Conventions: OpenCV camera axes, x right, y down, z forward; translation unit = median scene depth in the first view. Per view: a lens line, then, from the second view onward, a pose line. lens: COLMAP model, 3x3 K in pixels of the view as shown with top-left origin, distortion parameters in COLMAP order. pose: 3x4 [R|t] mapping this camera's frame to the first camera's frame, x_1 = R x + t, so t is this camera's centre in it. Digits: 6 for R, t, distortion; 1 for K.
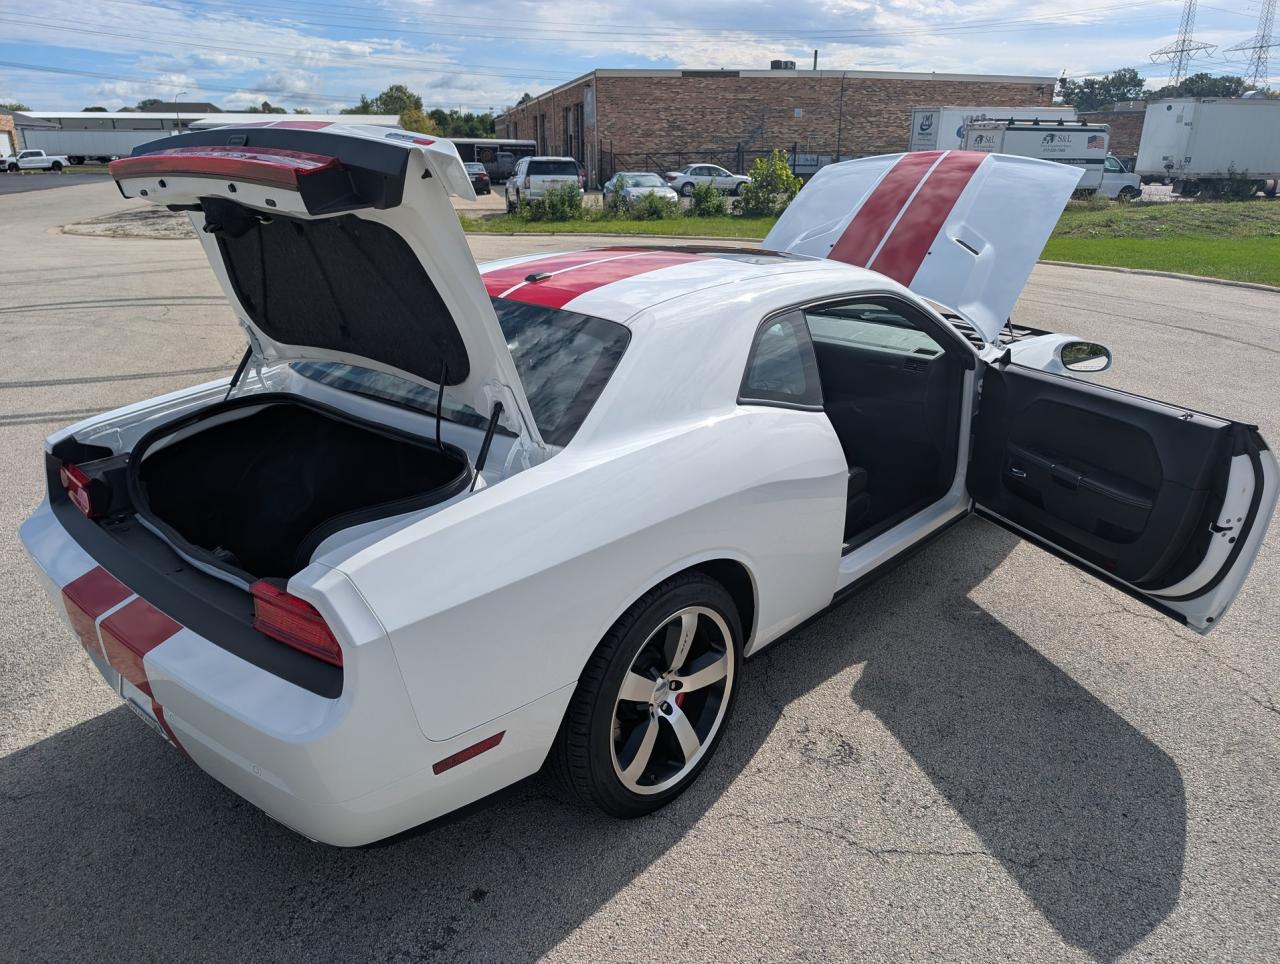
lens RADIAL K [[924.3, 0, 640.0], [0, 924.3, 482.0], [0, 0, 1]] dist [0.007634, -0.007788]
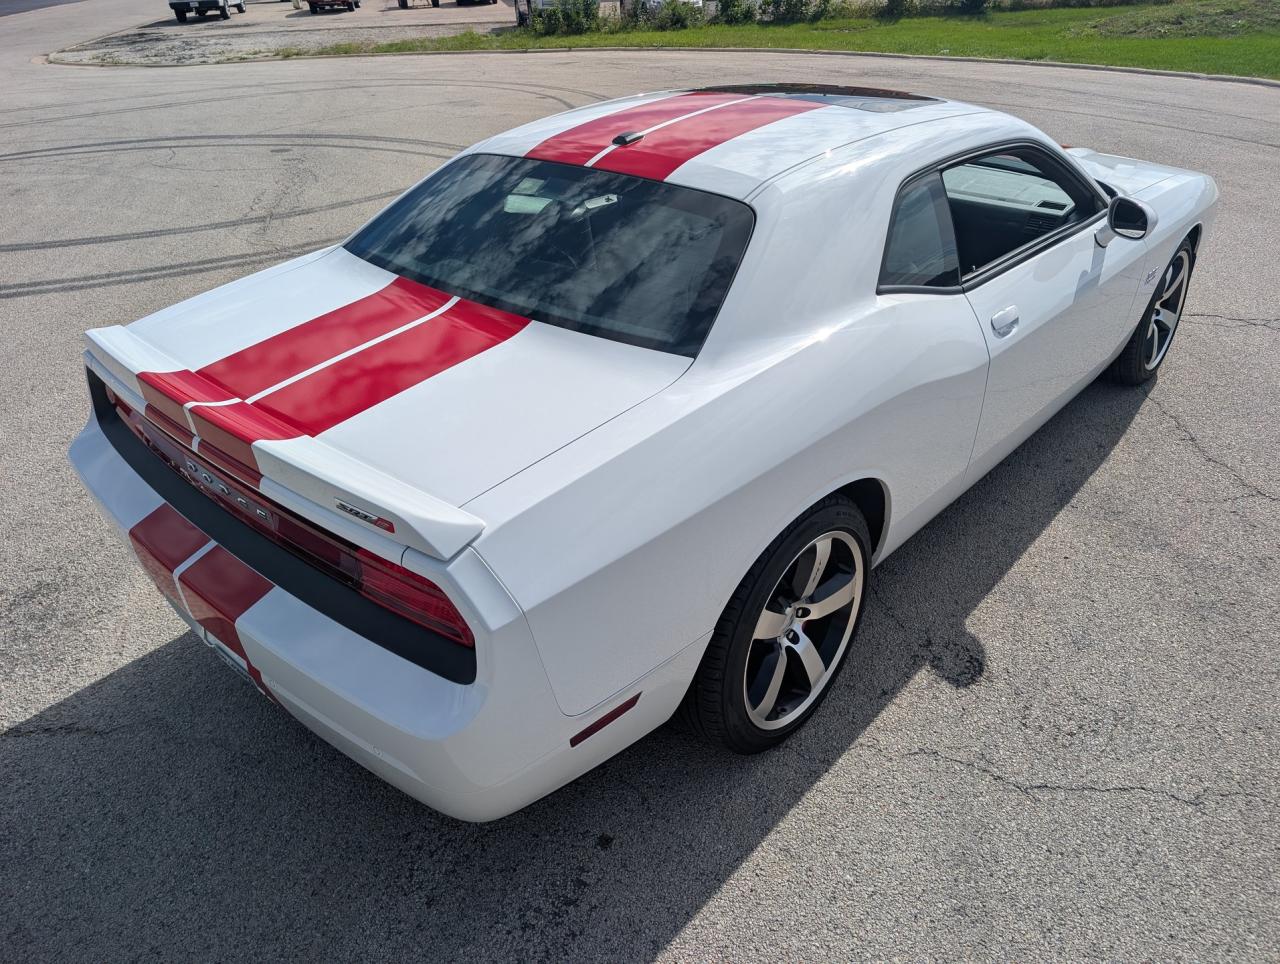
lens RADIAL K [[924.3, 0, 640.0], [0, 924.3, 482.0], [0, 0, 1]] dist [0.007634, -0.007788]
pose [[0.999577, -0.017406, -0.023280, -0.095741], [0.021309, 0.983504, 0.179624, -0.071409], [0.019770, -0.180044, 0.983460, 0.122290]]
